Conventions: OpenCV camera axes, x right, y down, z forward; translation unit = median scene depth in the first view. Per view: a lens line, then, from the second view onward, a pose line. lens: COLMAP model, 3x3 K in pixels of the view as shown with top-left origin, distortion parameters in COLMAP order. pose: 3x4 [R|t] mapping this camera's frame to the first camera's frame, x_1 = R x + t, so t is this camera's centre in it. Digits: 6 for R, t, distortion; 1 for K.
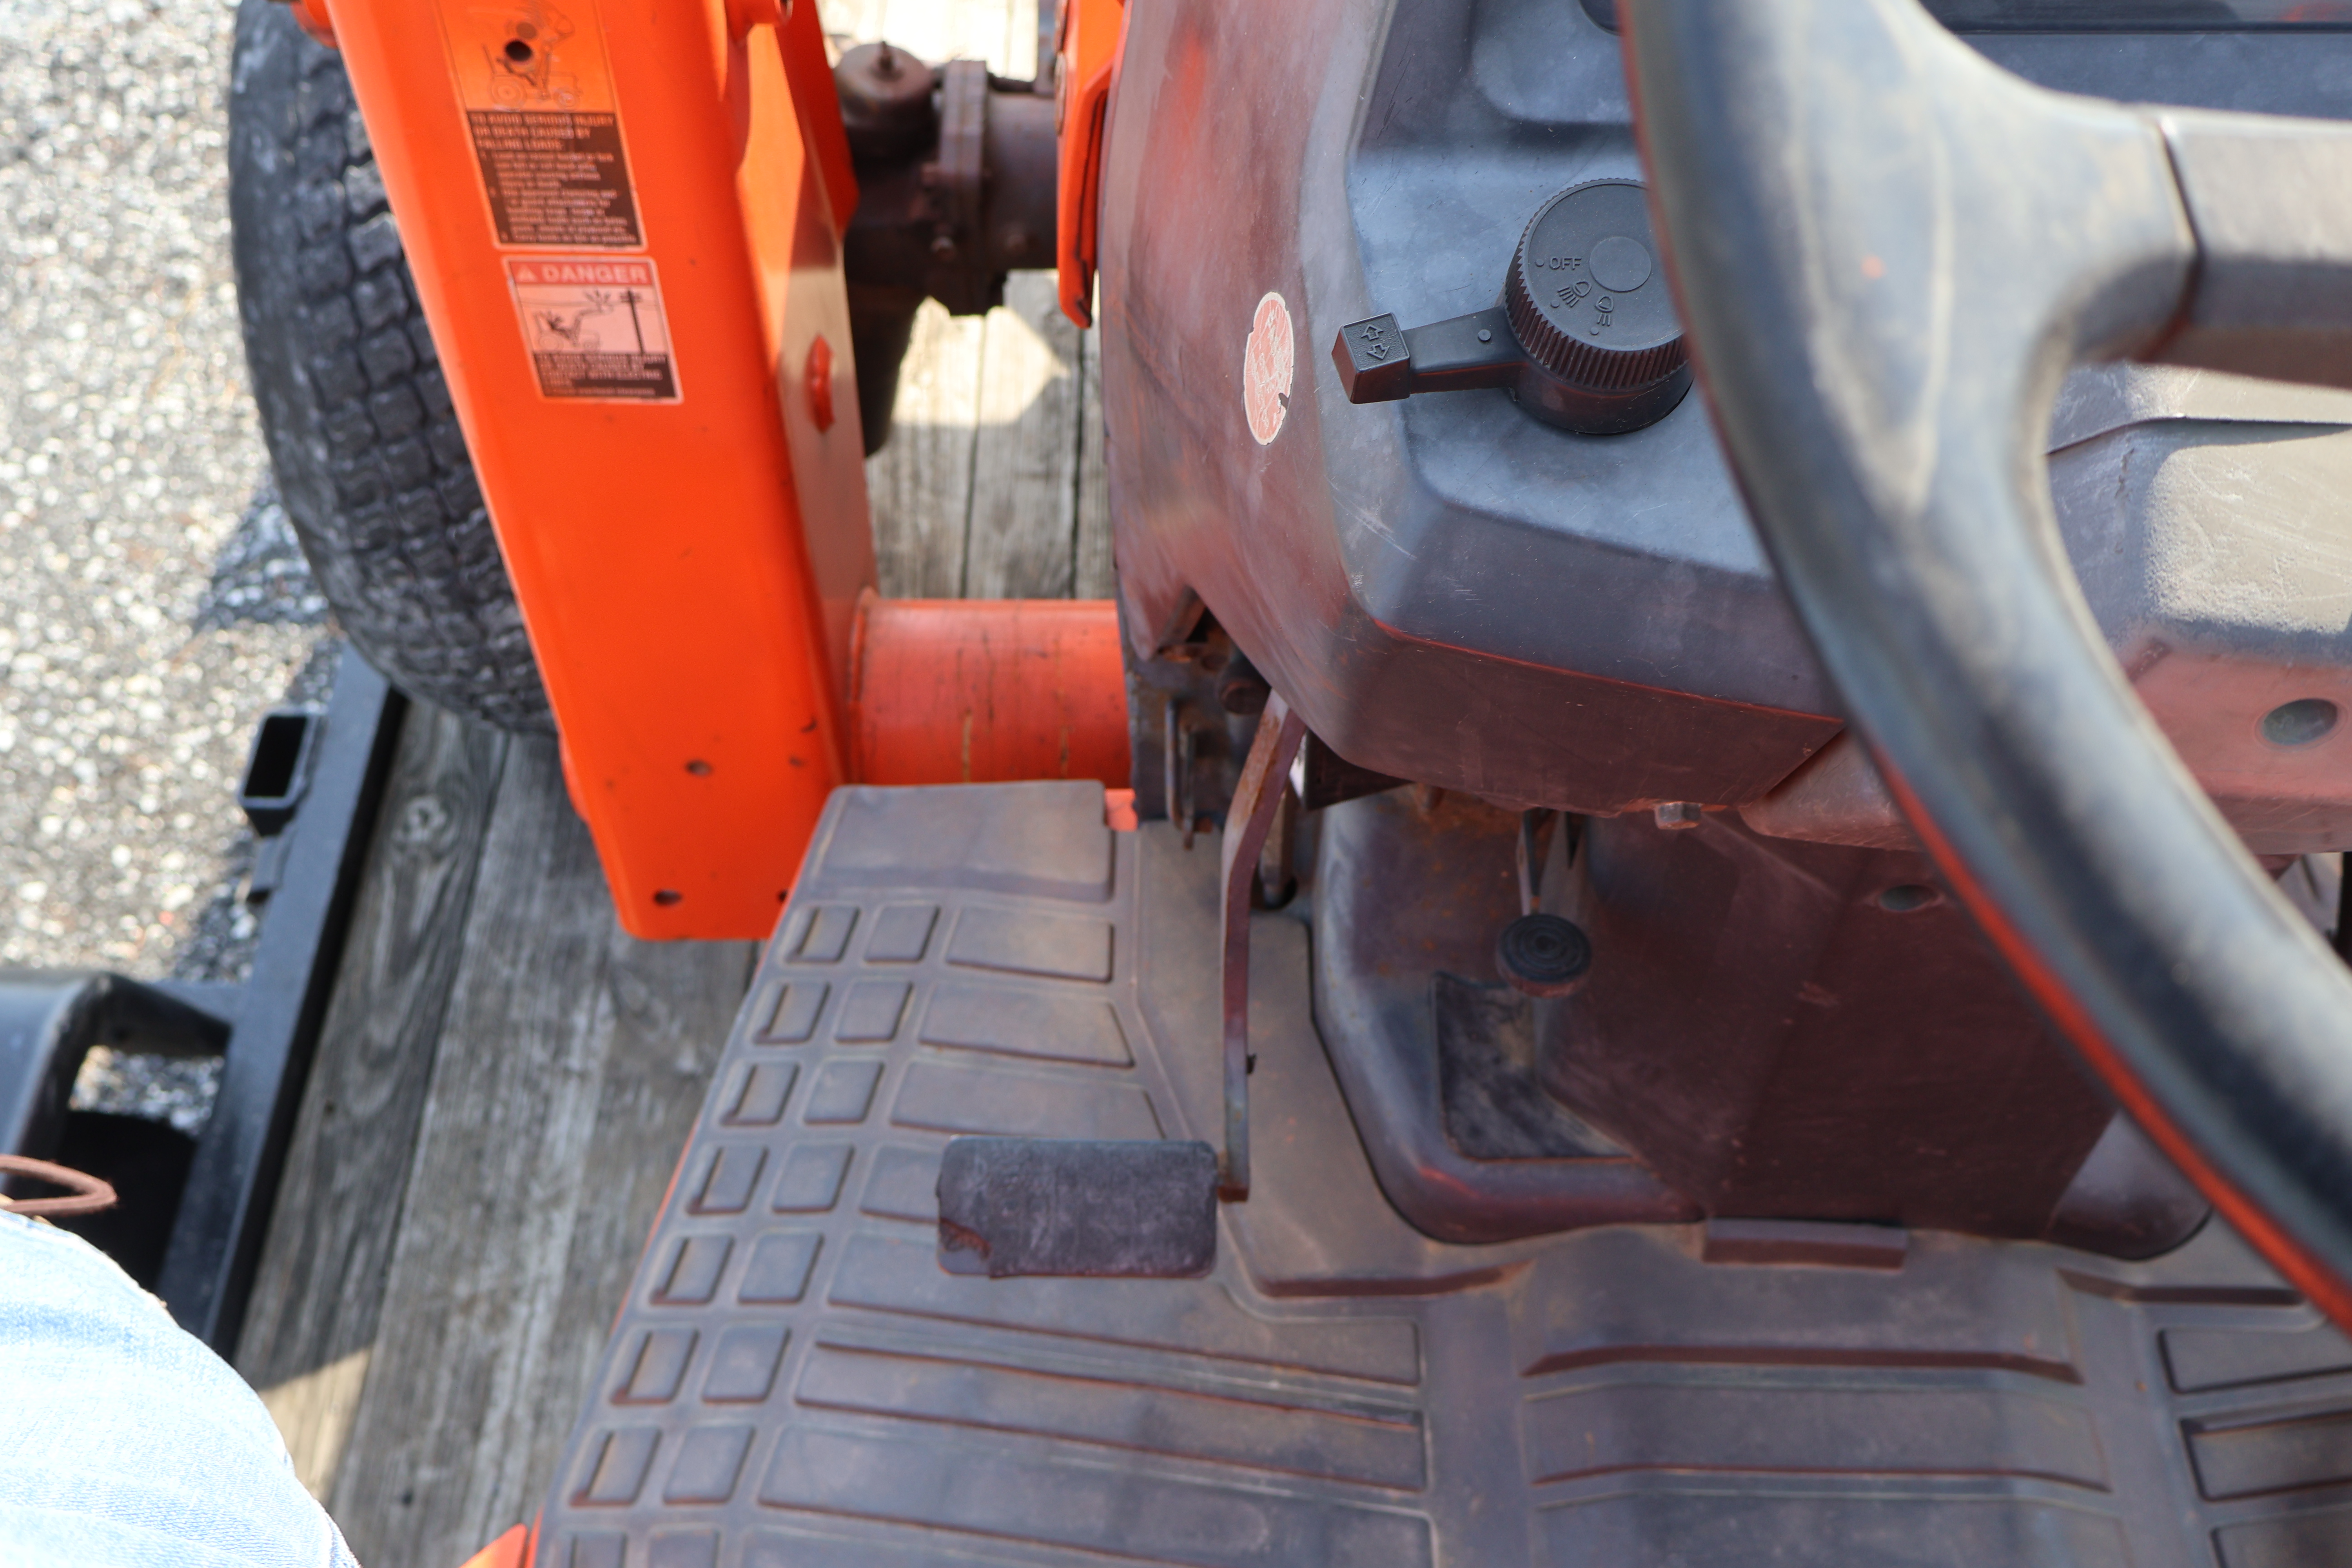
lens RADIAL K [[2248.8, 0, 1167.5], [0, 2248.8, 782.4], [0, 0, 1]] dist [0.013740, 0.000000]
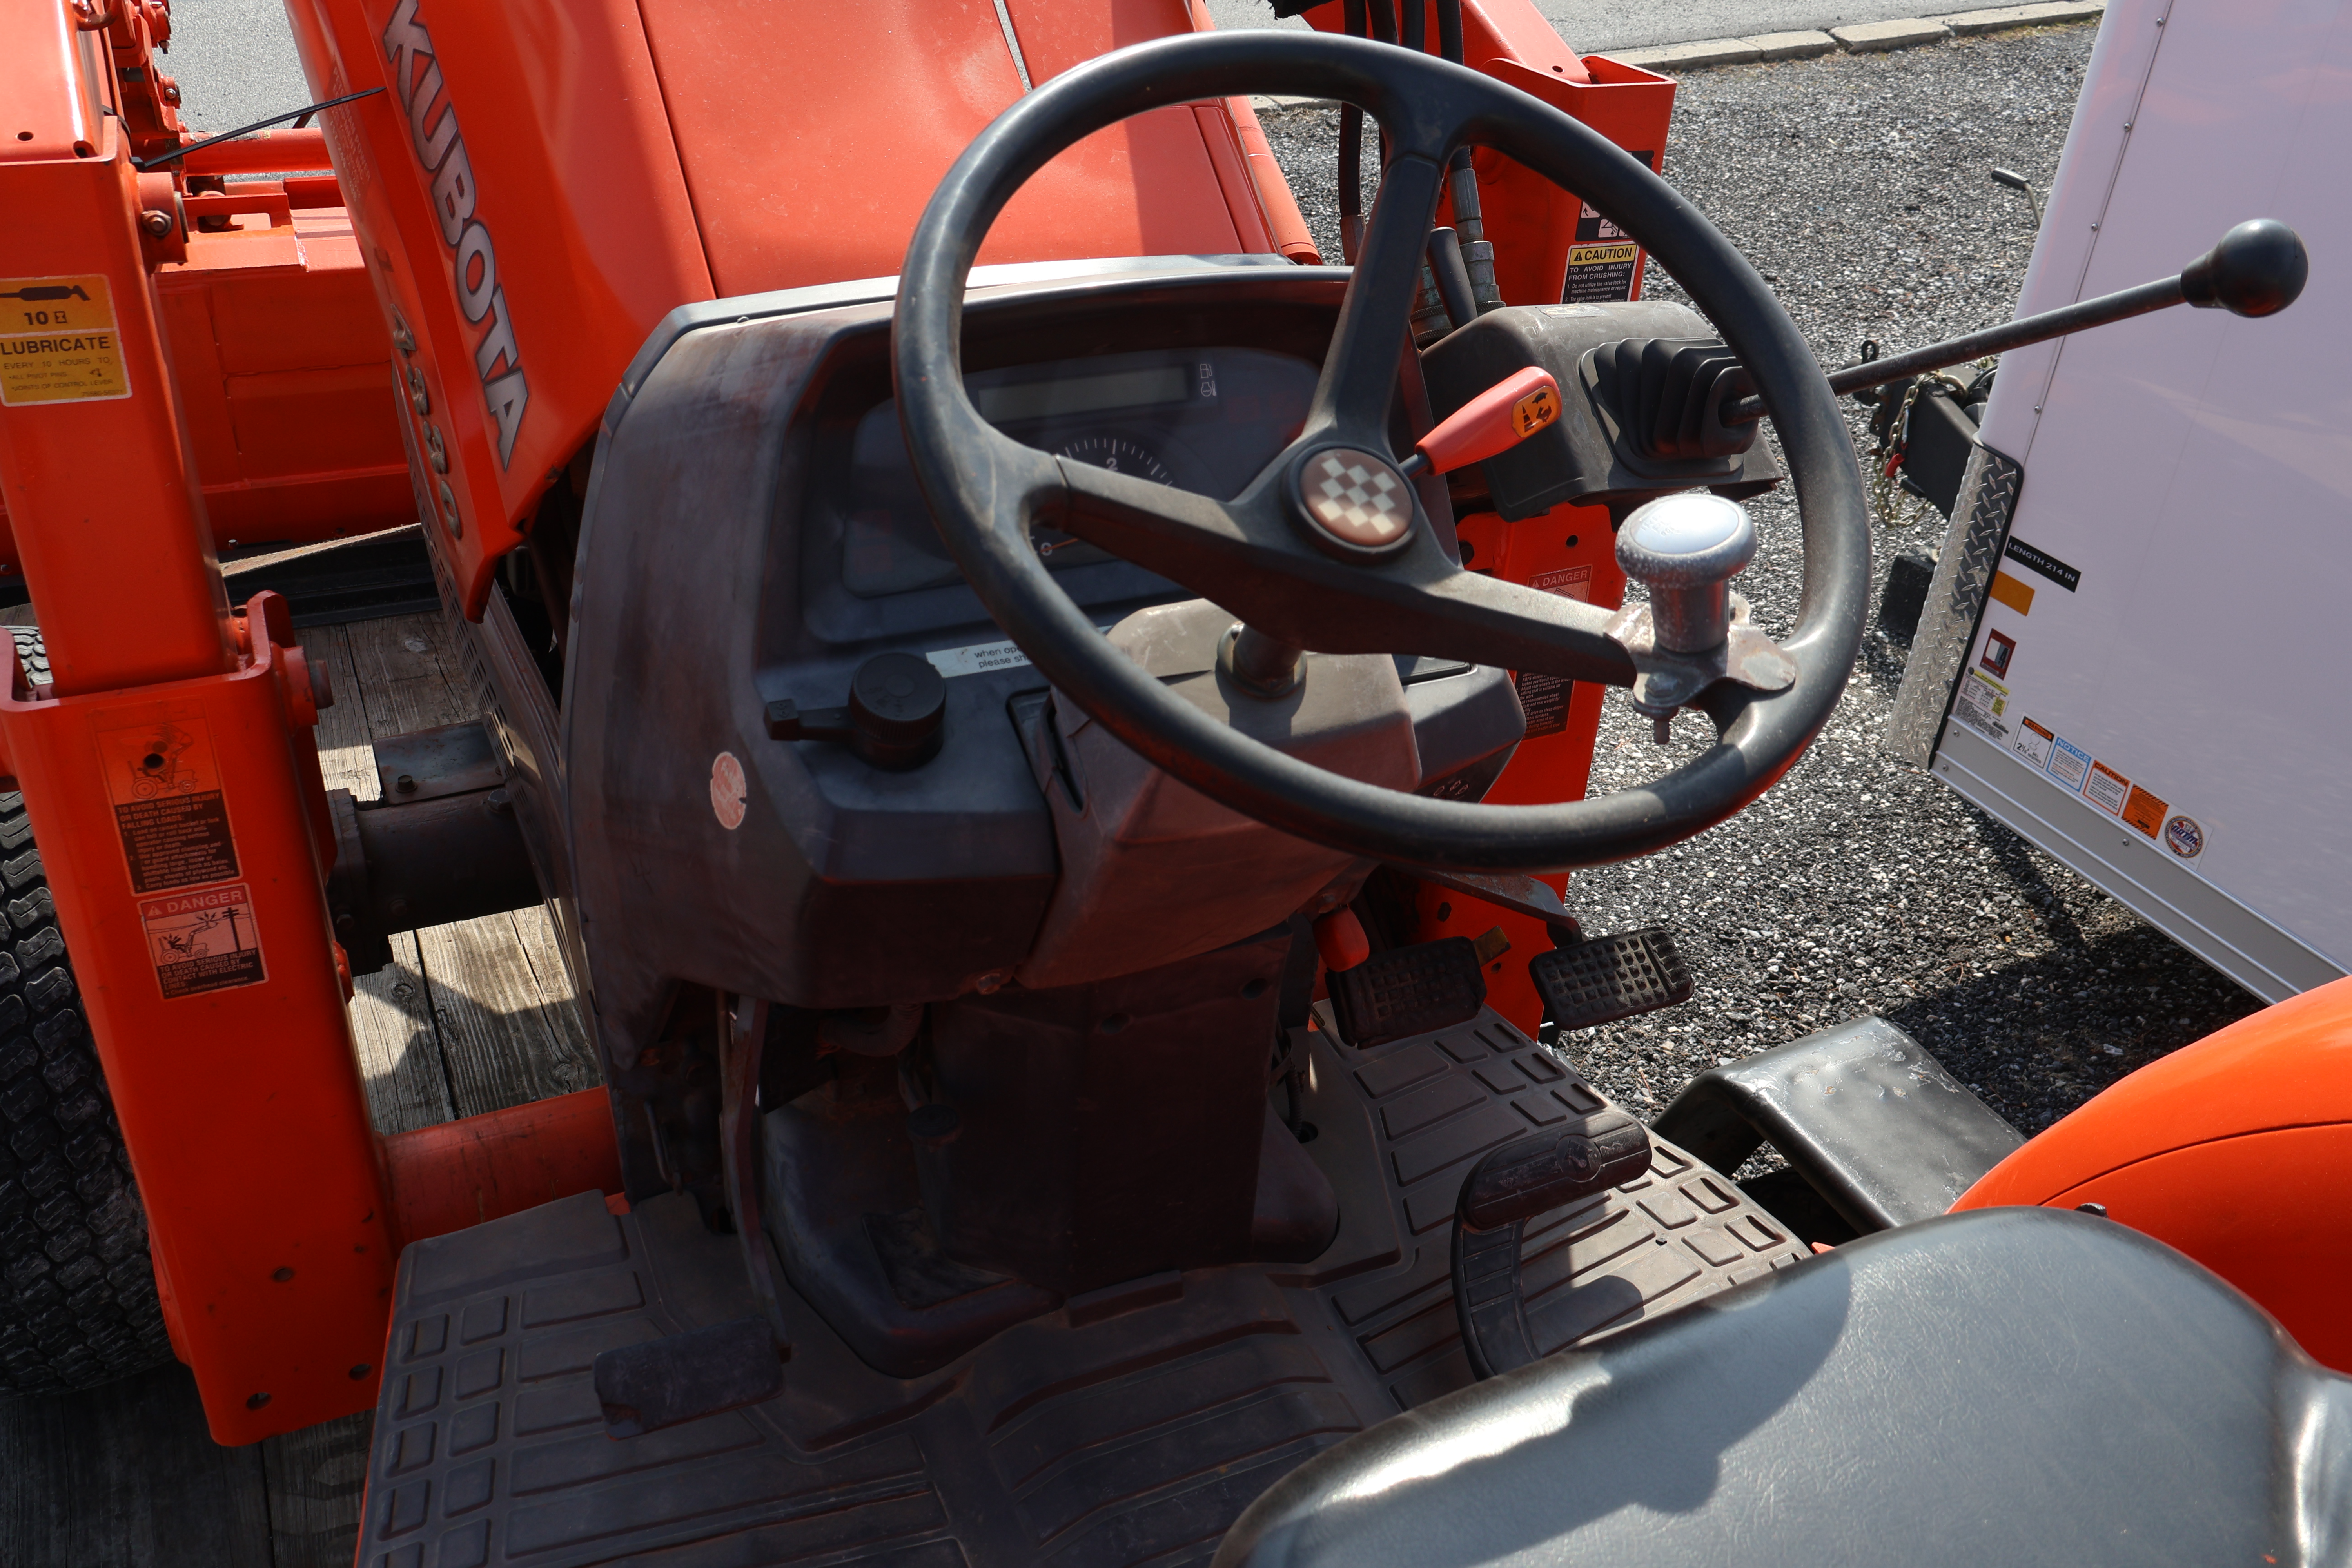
lens RADIAL K [[1975.7, 0, 1180.2], [0, 1975.7, 786.8], [0, 0, 1]] dist [0.013847, -0.006014]
pose [[0.899793, -0.183256, 0.395966, -0.179025], [0.297039, 0.922025, -0.248271, 0.225558], [-0.319594, 0.341010, 0.884066, -0.402589]]
